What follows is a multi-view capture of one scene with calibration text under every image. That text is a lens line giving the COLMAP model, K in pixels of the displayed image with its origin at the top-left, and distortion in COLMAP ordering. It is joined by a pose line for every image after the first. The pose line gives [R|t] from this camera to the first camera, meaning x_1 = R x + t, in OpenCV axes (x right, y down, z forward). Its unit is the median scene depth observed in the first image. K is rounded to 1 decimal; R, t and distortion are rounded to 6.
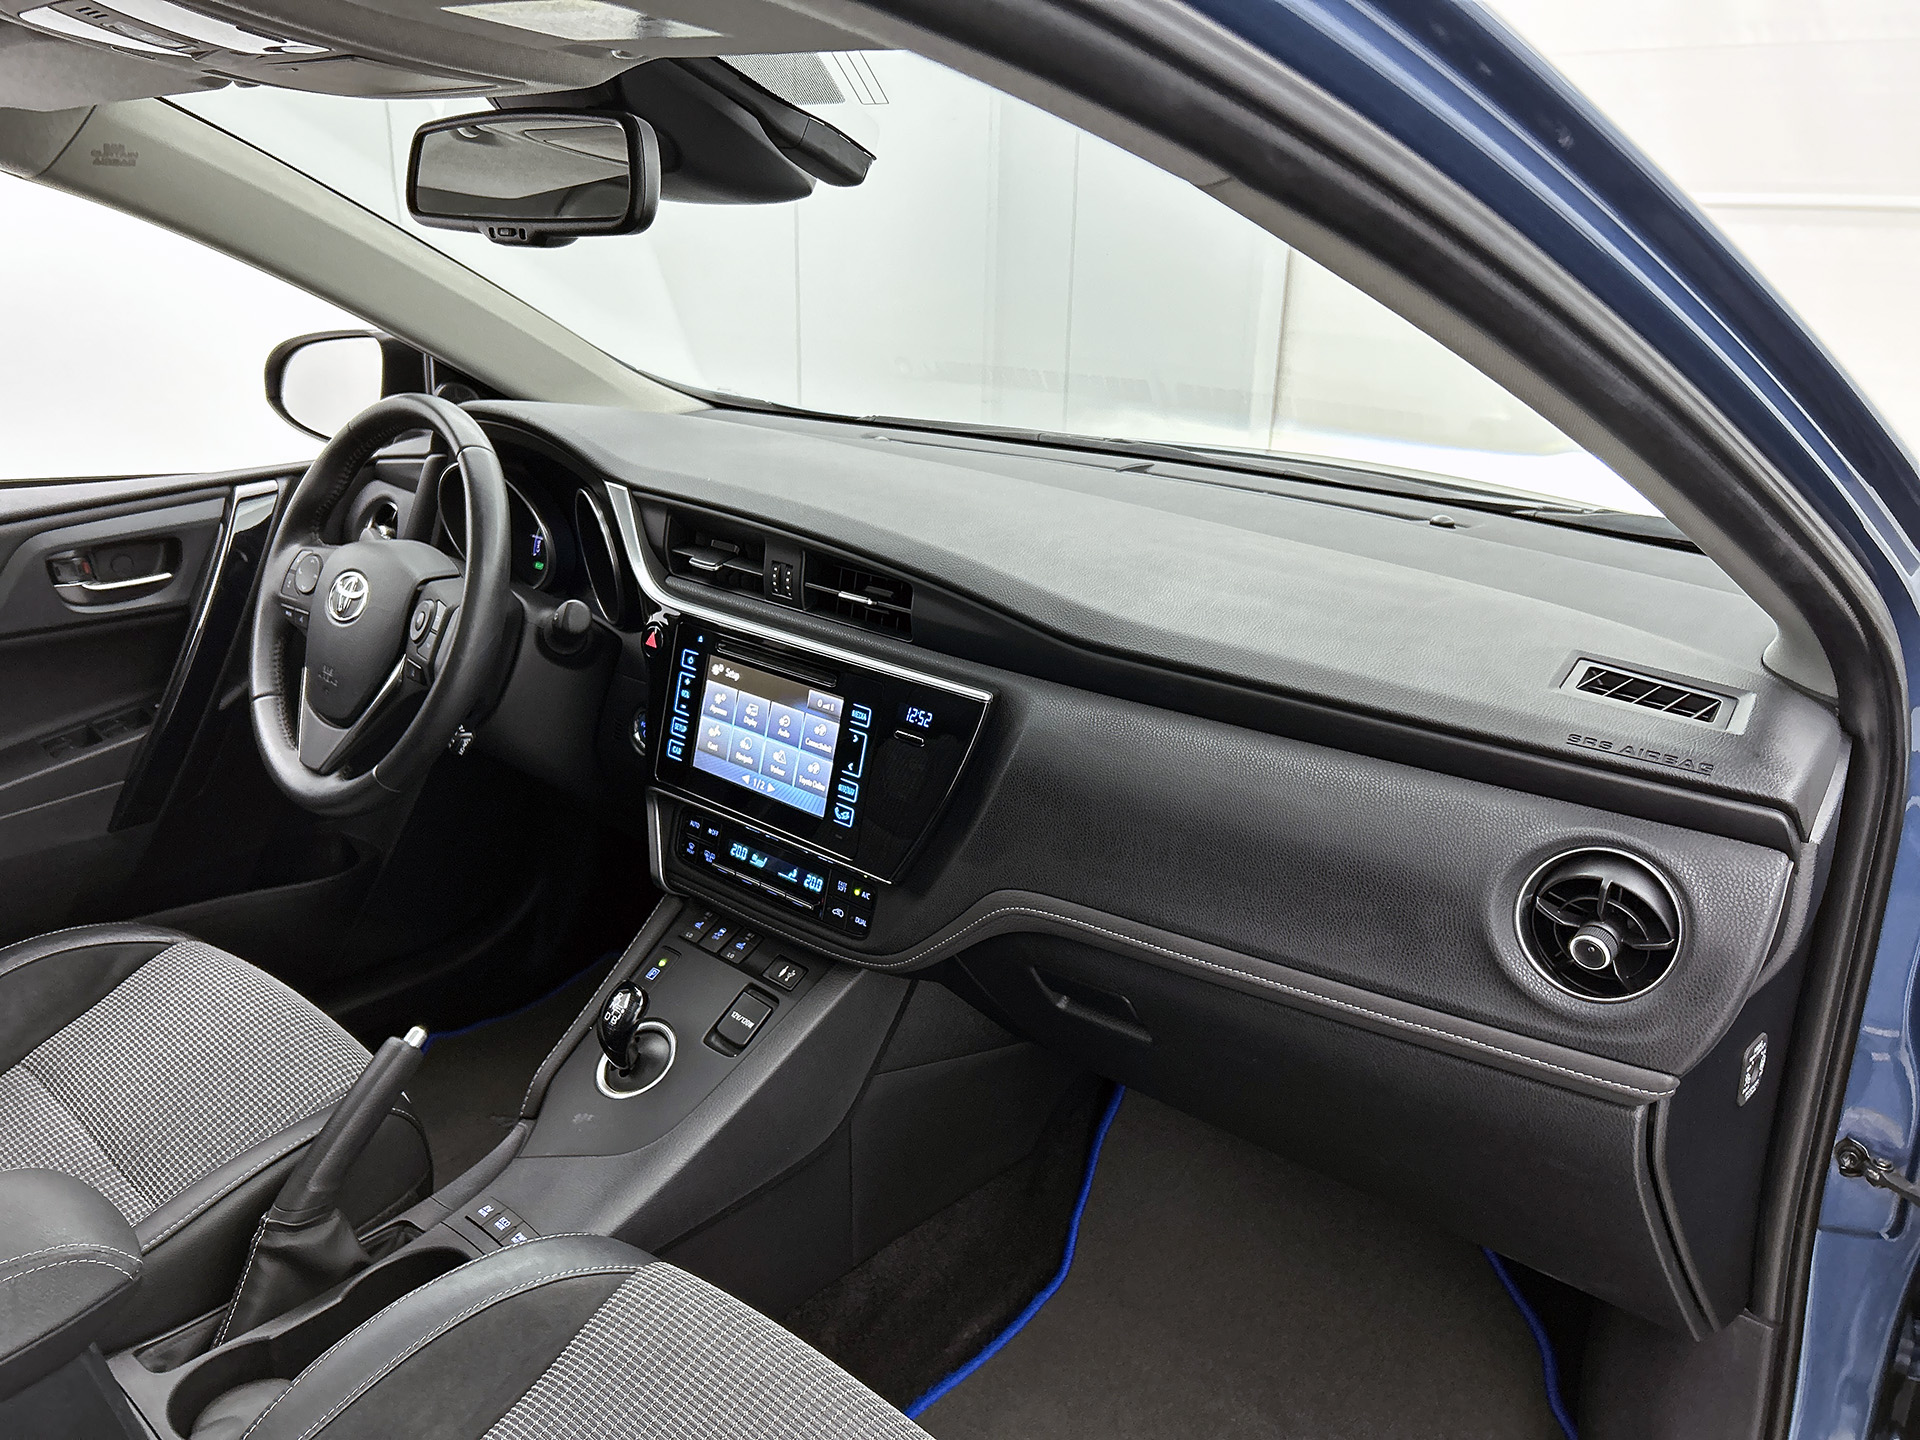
lens RADIAL K [[1437.4, 0, 950.1], [0, 1437.4, 722.6], [0, 0, 1]] dist [0.056935, -0.002440]
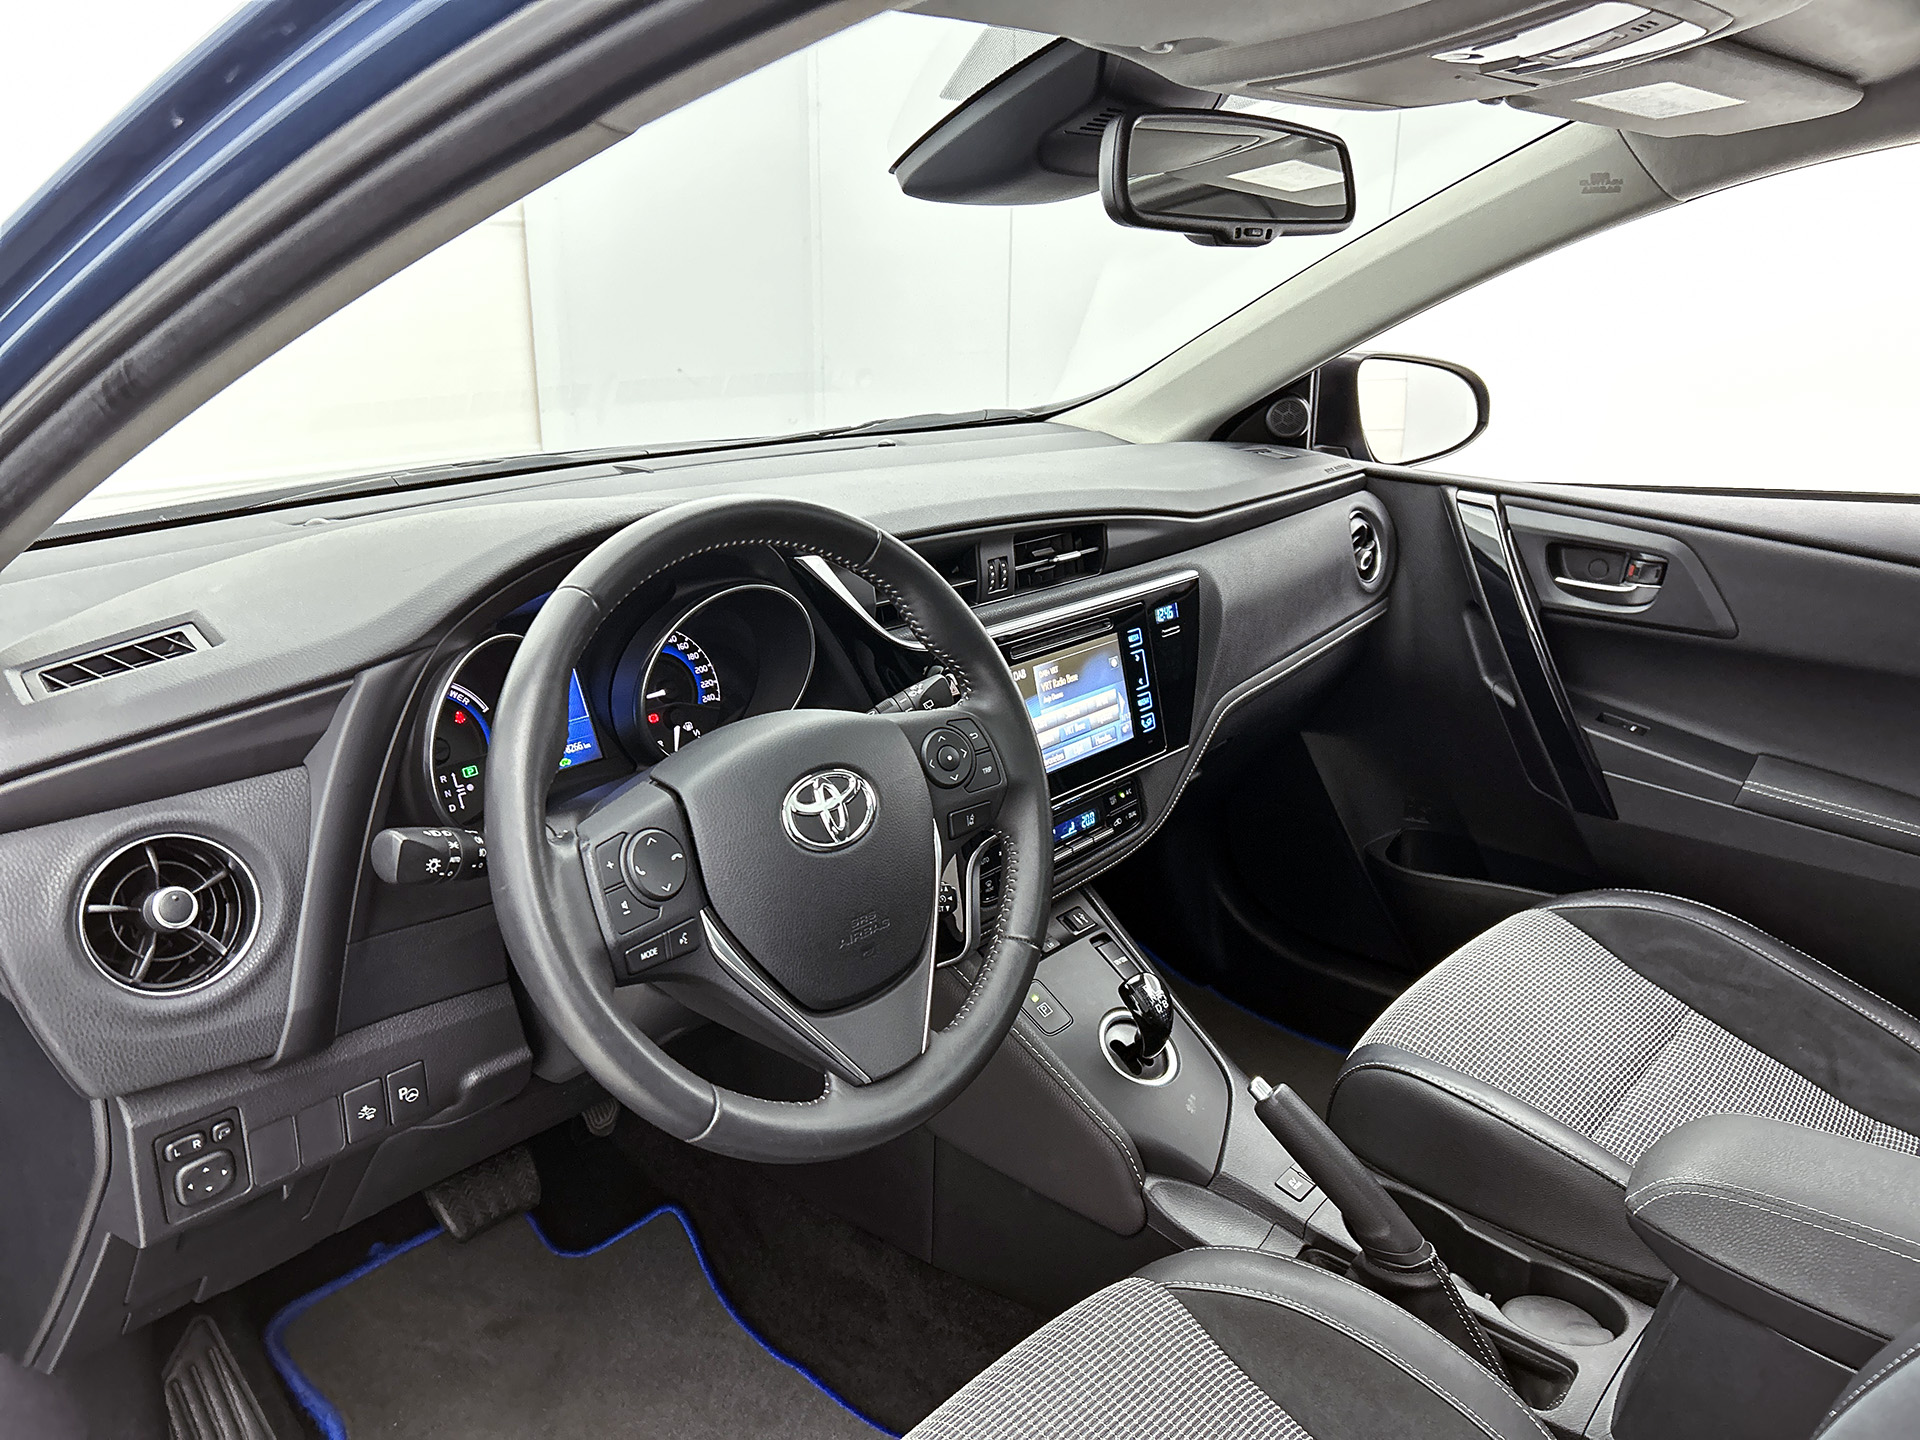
lens RADIAL K [[1437.4, 0, 950.1], [0, 1437.4, 722.6], [0, 0, 1]] dist [0.056935, -0.002440]
pose [[0.007353, -0.332935, 0.942921, -1.112835], [0.330704, 0.890698, 0.311917, -0.334906], [-0.943706, 0.309534, 0.116652, 0.948469]]
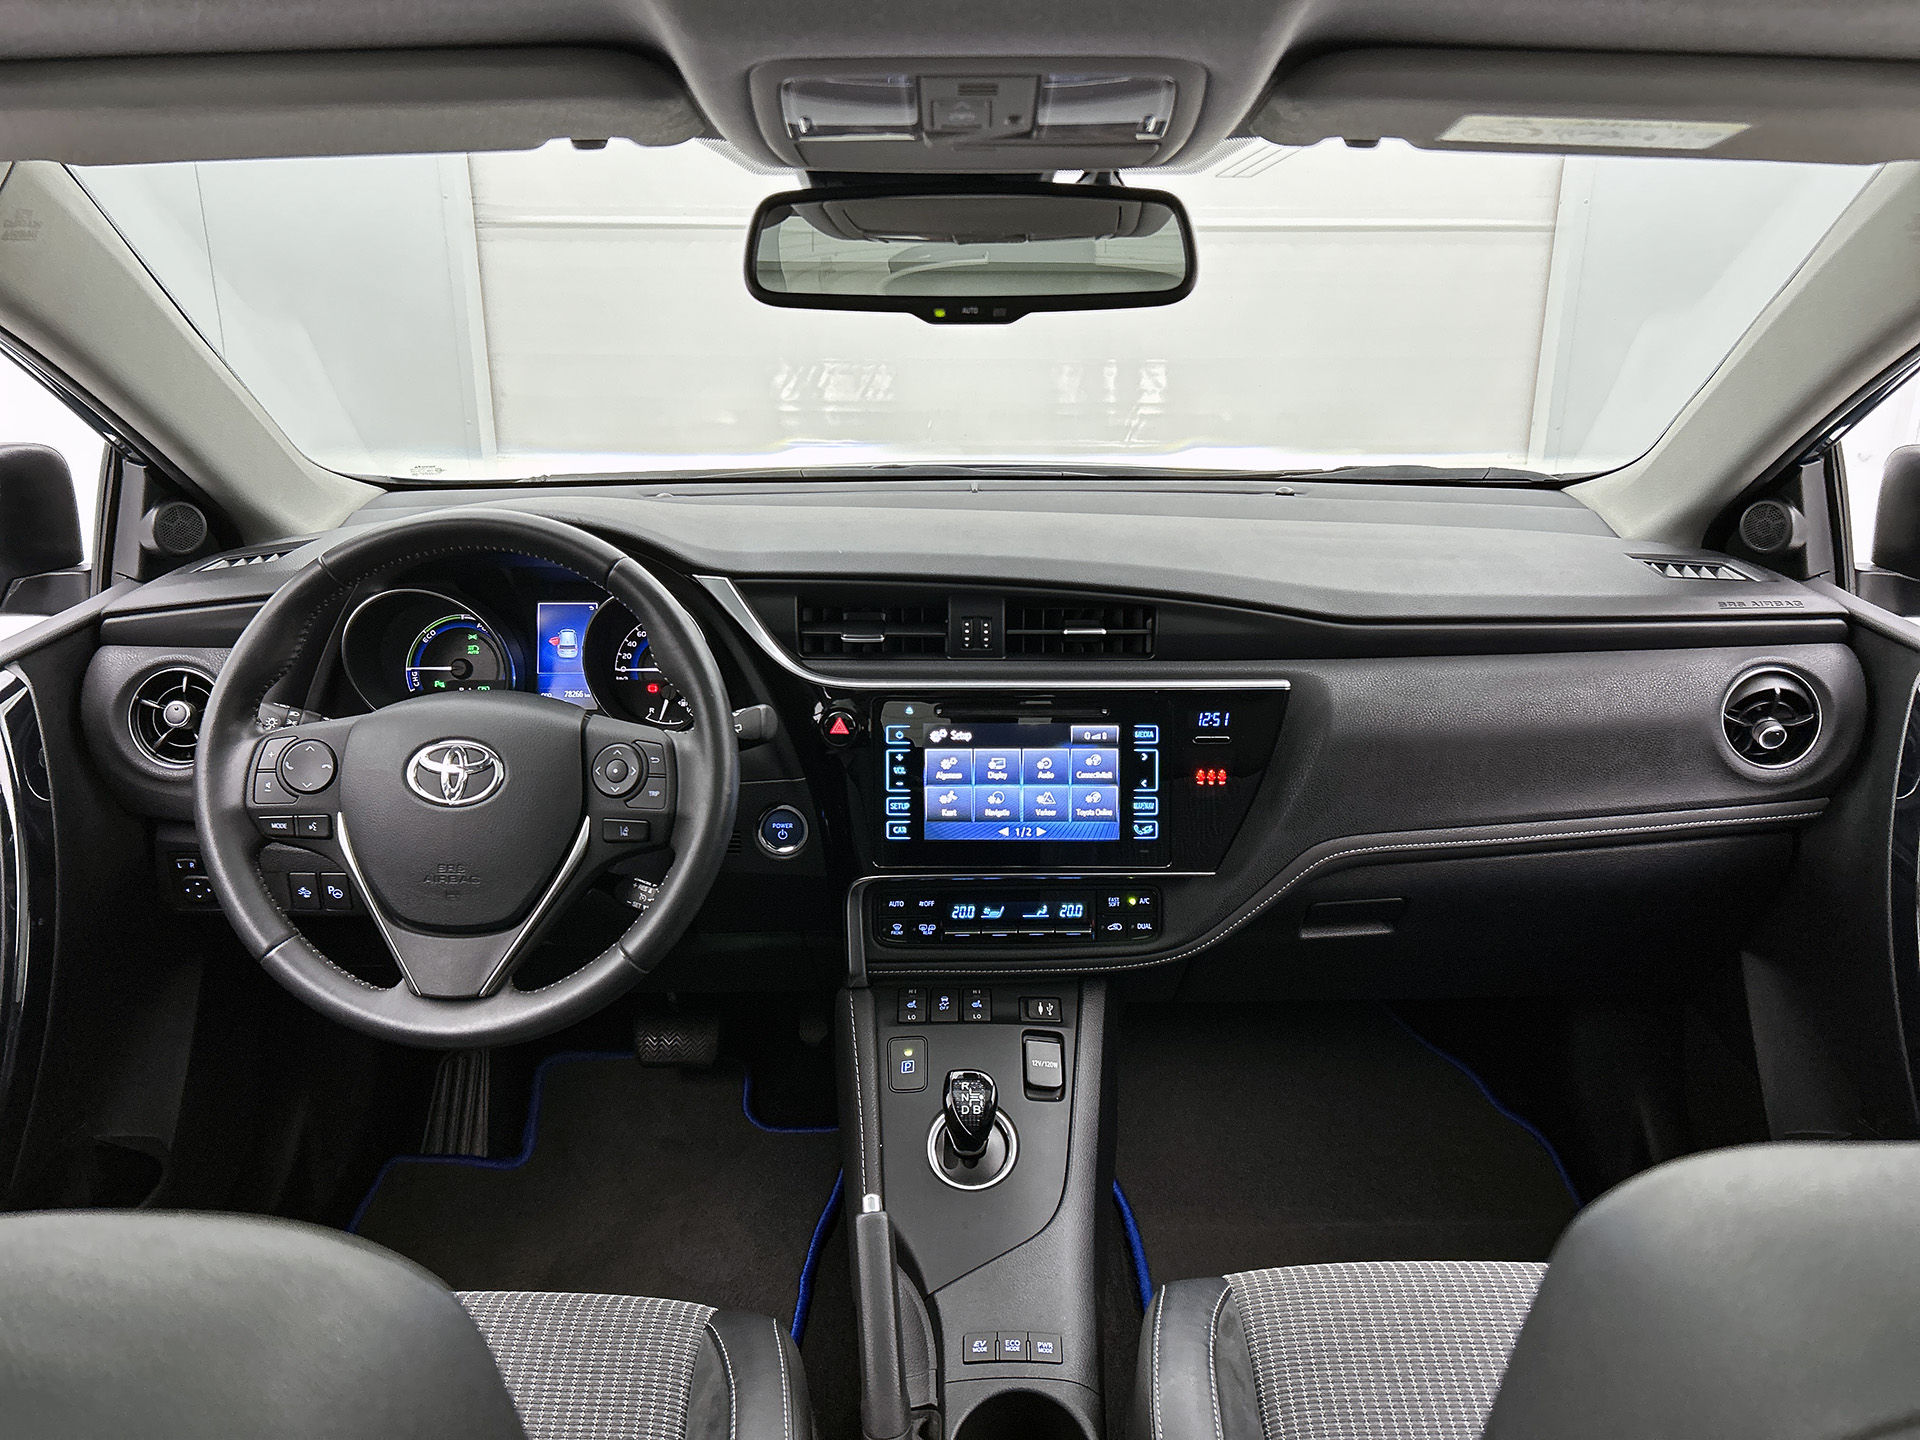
lens RADIAL K [[1433.3, 0, 968.9], [0, 1433.3, 694.9], [0, 0, 1]] dist [0.037363, -0.002385]
pose [[0.748726, -0.224666, 0.623646, -0.760305], [0.237450, 0.969282, 0.064107, -0.123320], [-0.618891, 0.100086, 0.779074, 0.225134]]
